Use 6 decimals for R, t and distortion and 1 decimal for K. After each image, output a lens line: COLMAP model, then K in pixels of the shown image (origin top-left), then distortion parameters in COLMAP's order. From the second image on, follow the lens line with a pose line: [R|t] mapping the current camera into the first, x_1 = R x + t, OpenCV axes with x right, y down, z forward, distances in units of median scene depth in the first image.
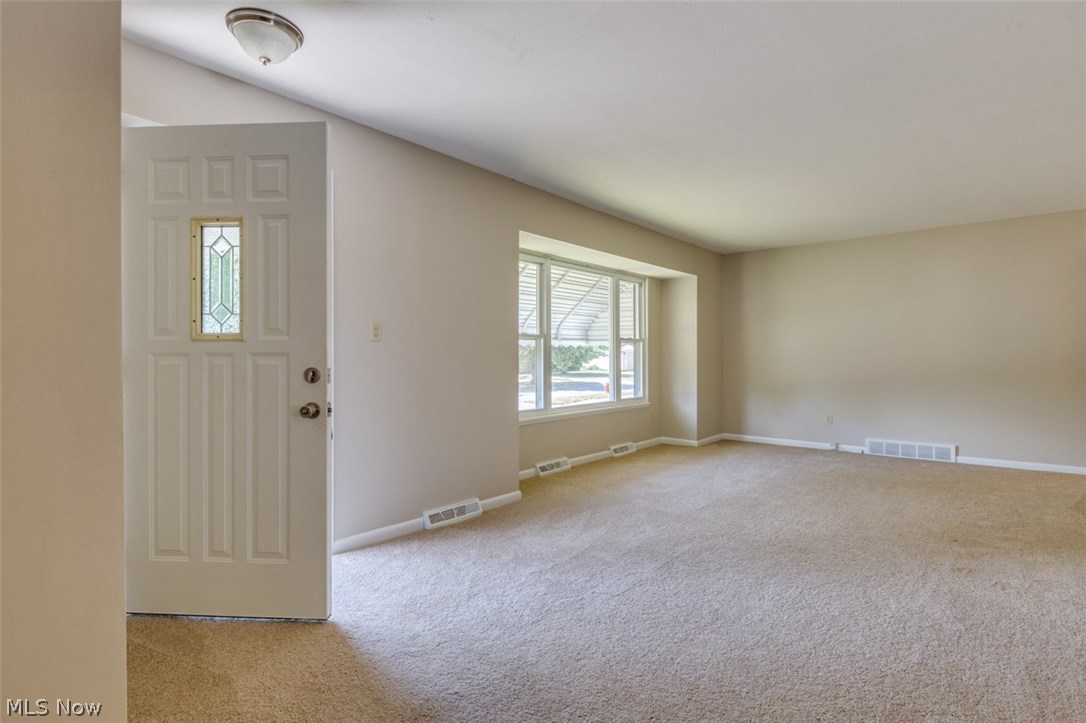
lens RADIAL K [[544.8, 0, 543.0], [0, 544.8, 361.5], [0, 0, 1]] dist [-0.002876, -0.000549]
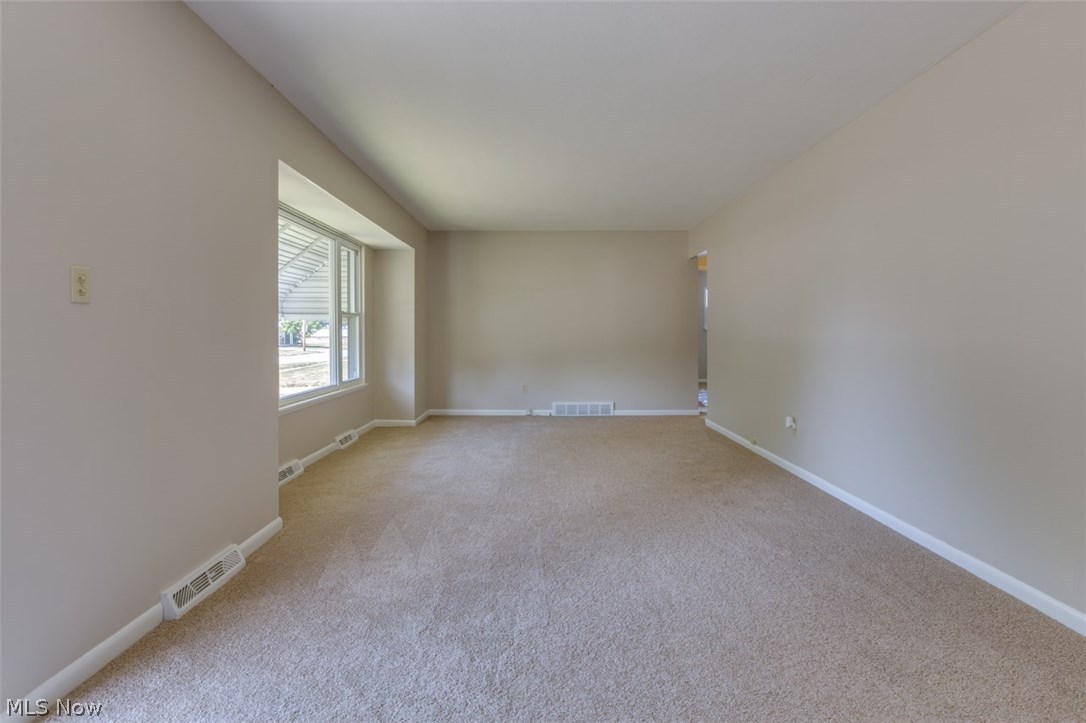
lens RADIAL K [[517.2, 0, 543.9], [0, 517.2, 334.8], [0, 0, 1]] dist [-0.000900, -0.000062]
pose [[0.763991, -0.001756, 0.645224, -0.153816], [0.005505, 0.999978, -0.003798, -0.000941], [-0.645203, 0.006454, 0.763984, 0.171613]]
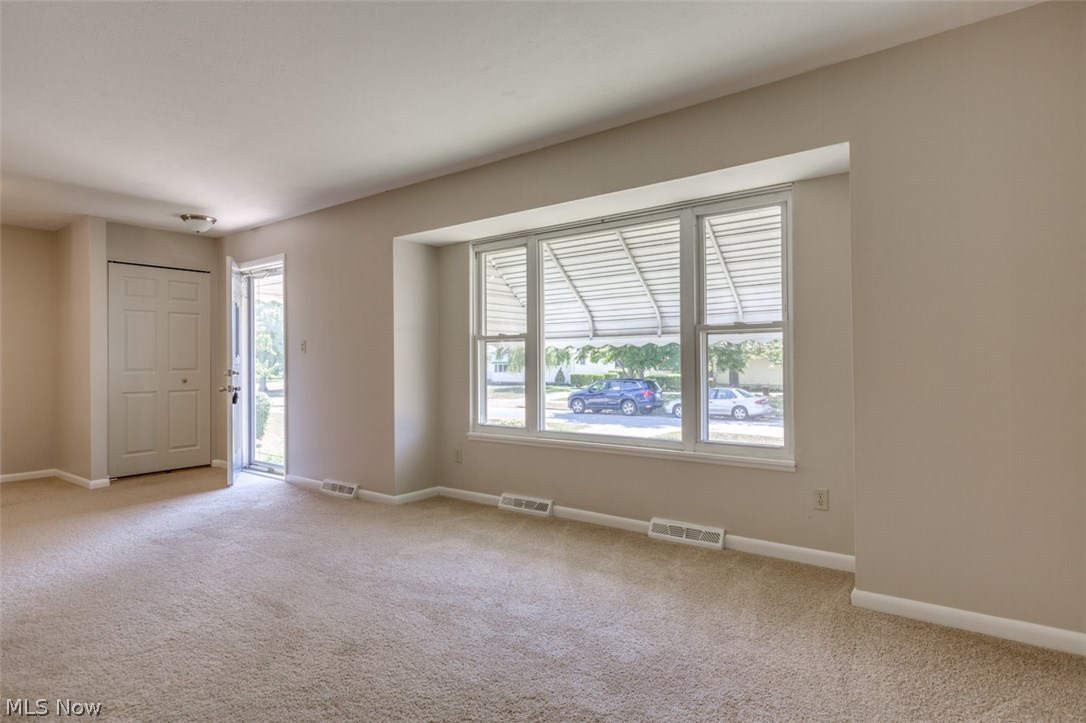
lens RADIAL K [[570.7, 0, 543.0], [0, 570.7, 361.5], [0, 0, 1]] dist [0.000074, 0.000013]
pose [[0.068116, -0.002169, -0.997675, 0.787473], [-0.001931, 0.999995, -0.002306, -0.007341], [0.997676, 0.002083, 0.068111, 0.923560]]
